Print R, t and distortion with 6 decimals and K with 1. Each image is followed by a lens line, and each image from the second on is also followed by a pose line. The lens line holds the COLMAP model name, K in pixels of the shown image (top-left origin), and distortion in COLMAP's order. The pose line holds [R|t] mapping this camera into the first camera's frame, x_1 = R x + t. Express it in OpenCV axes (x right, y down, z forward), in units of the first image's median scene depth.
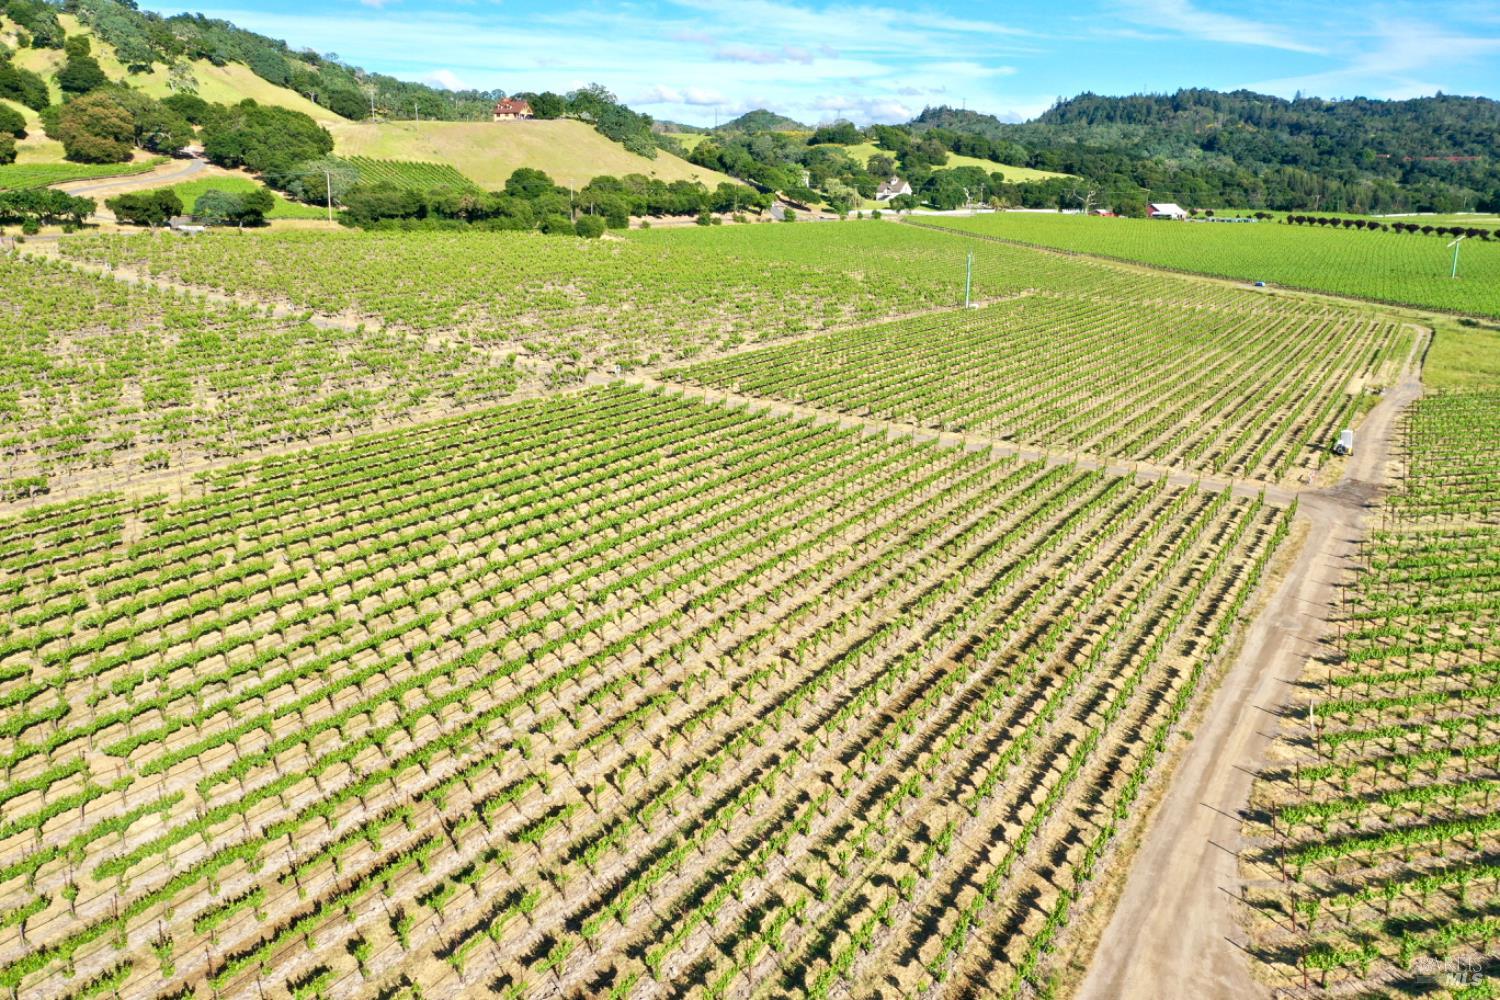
lens RADIAL K [[1197.3, 0, 747.8], [0, 1197.3, 495.0], [0, 0, 1]] dist [0.005978, -0.004612]
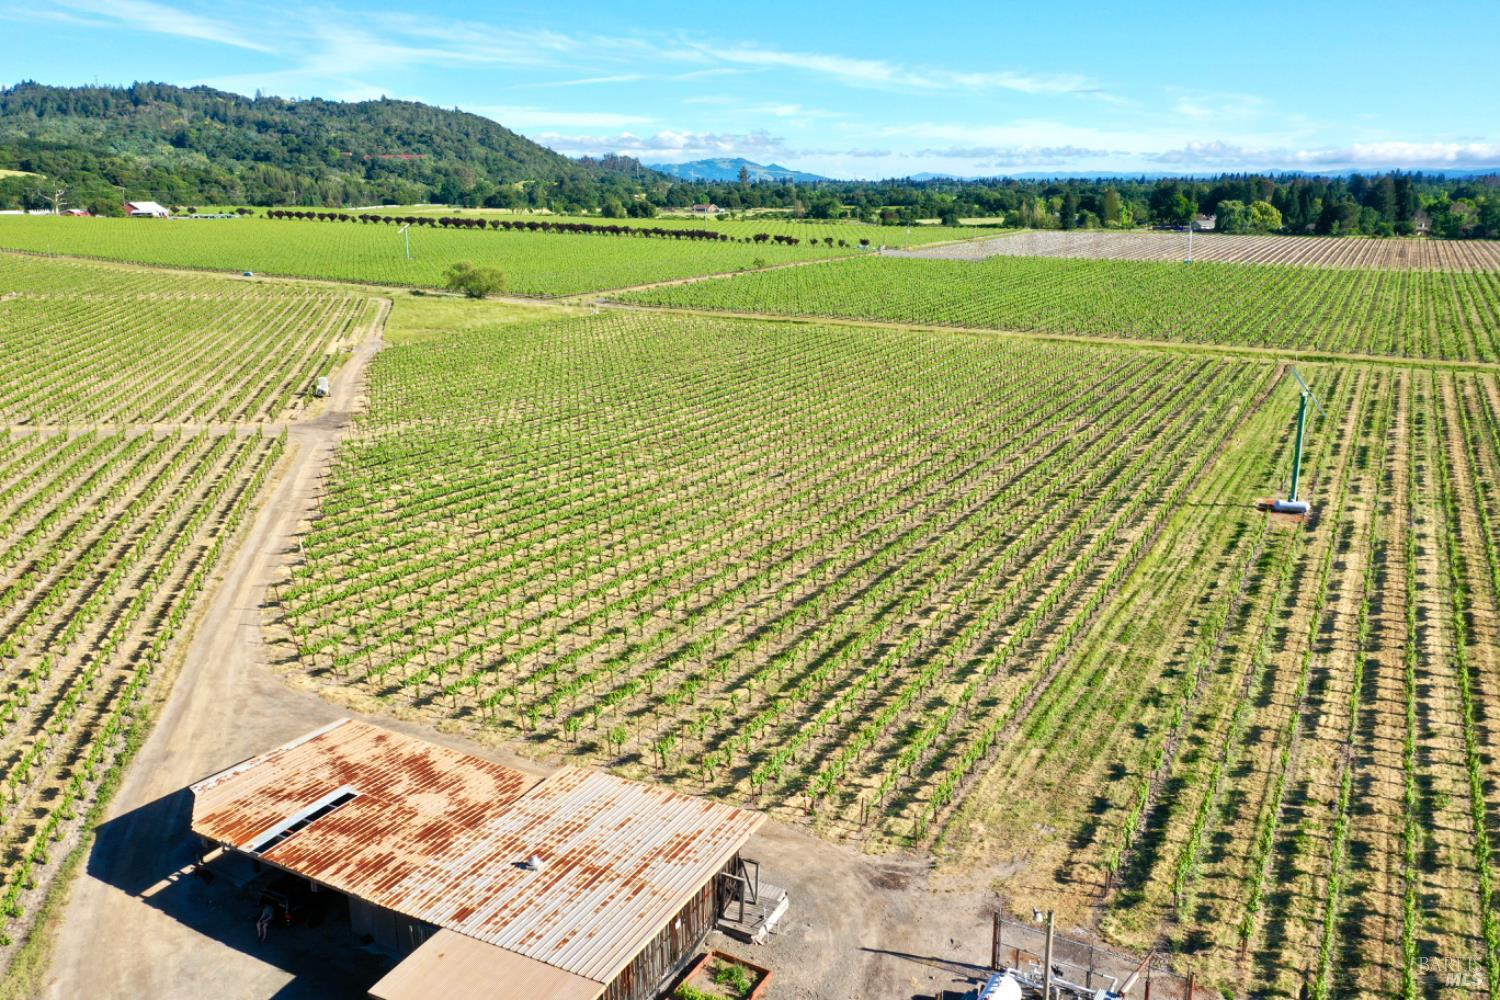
lens RADIAL K [[1197.3, 0, 747.8], [0, 1197.3, 495.0], [0, 0, 1]] dist [0.005978, -0.004612]
pose [[0.711496, -0.187584, 0.677190, -0.055281], [0.185517, 0.979662, 0.076454, 0.048387], [-0.677759, 0.071234, 0.731825, -0.200500]]
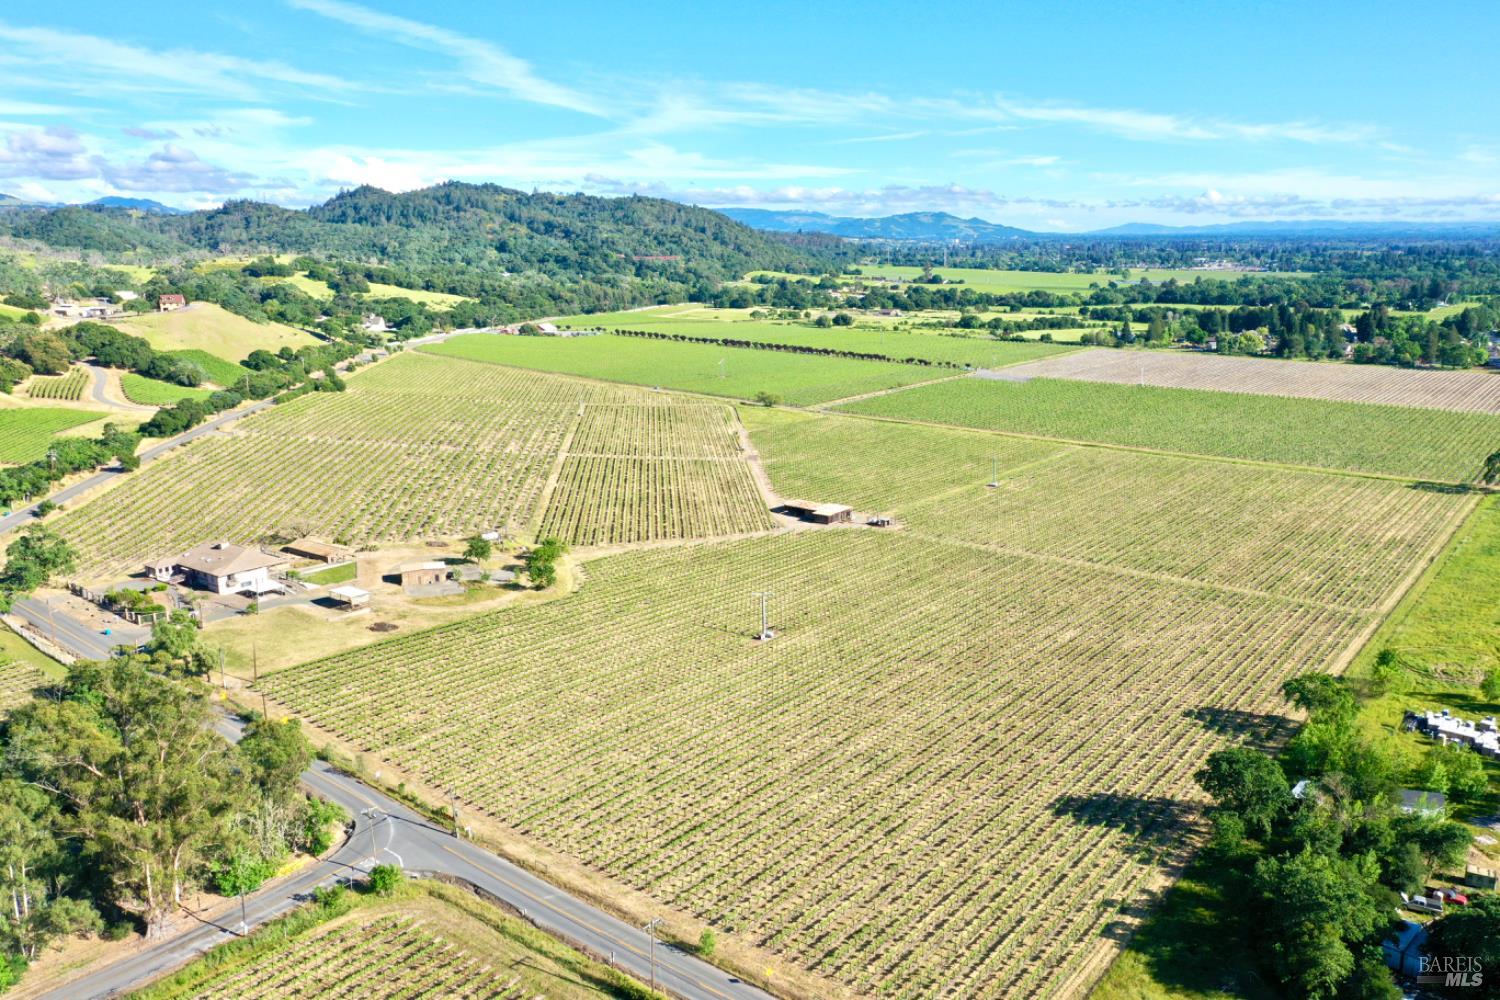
lens RADIAL K [[1197.3, 0, 747.8], [0, 1197.3, 495.0], [0, 0, 1]] dist [0.005978, -0.004612]
pose [[0.816875, -0.135131, 0.560762, -1.701031], [0.155809, 0.987725, 0.011050, 0.069031], [-0.555372, 0.078345, 0.827903, -2.251218]]
